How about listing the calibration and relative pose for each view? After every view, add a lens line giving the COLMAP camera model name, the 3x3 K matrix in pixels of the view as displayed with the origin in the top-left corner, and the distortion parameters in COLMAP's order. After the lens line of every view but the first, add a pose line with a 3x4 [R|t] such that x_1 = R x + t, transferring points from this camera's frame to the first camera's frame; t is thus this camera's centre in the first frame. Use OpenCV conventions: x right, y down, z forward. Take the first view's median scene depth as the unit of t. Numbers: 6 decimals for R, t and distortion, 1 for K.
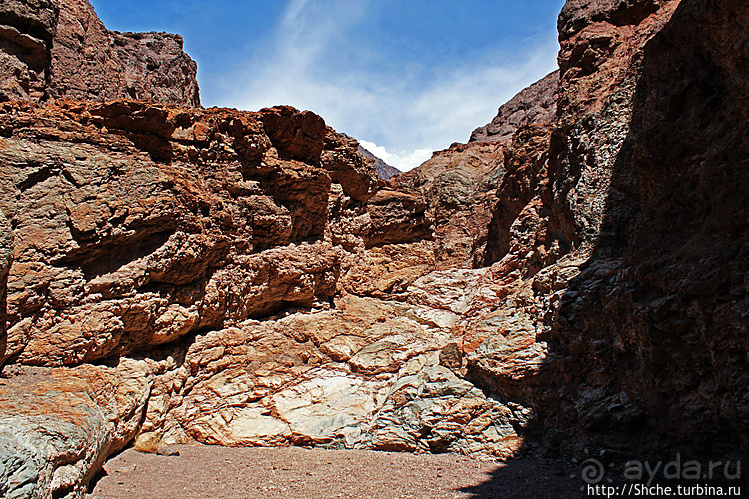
lens RADIAL K [[619.0, 0, 374.5], [0, 619.0, 249.5], [0, 0, 1]] dist [-0.179231, 0.157297]
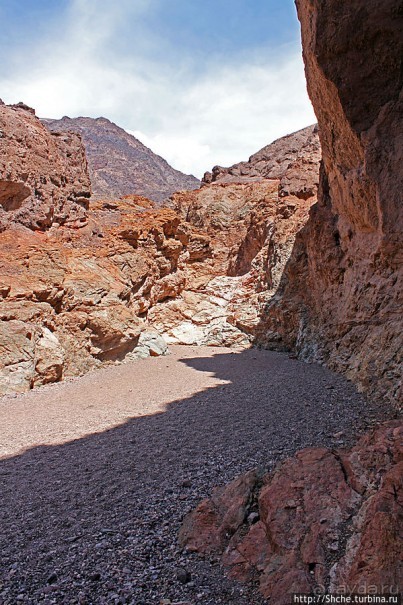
lens RADIAL K [[540.0, 0, 202.5], [0, 540.0, 281.2], [0, 0, 1]] dist [-0.154196, 0.148848]
pose [[0.988594, 0.051865, 0.141395, -0.348396], [-0.068600, 0.990857, 0.116172, -0.276881], [-0.134077, -0.124547, 0.983113, -1.395290]]
